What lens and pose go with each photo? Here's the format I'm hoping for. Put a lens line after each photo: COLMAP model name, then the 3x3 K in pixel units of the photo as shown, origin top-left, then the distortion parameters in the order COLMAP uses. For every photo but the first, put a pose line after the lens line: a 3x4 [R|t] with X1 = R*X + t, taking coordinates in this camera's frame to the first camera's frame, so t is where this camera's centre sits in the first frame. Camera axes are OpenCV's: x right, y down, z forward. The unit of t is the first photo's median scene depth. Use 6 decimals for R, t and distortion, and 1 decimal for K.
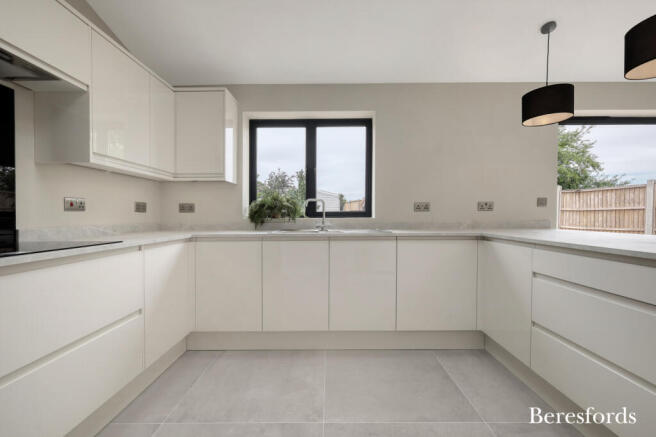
lens RADIAL K [[287.9, 0, 328.0], [0, 287.9, 218.5], [0, 0, 1]] dist [0.003301, 0.000292]
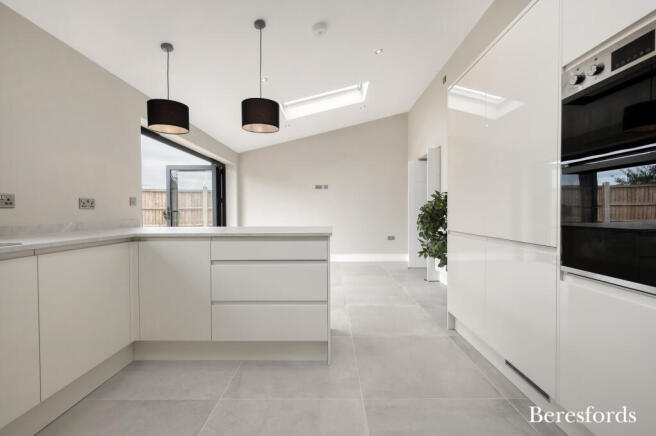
lens RADIAL K [[287.9, 0, 328.0], [0, 287.9, 218.0], [0, 0, 1]] dist [0.003301, 0.000292]
pose [[-0.015710, -0.016252, 0.999744, -0.372750], [0.015067, 0.999751, 0.016489, -0.005024], [-0.999763, 0.015322, -0.015462, 0.384844]]
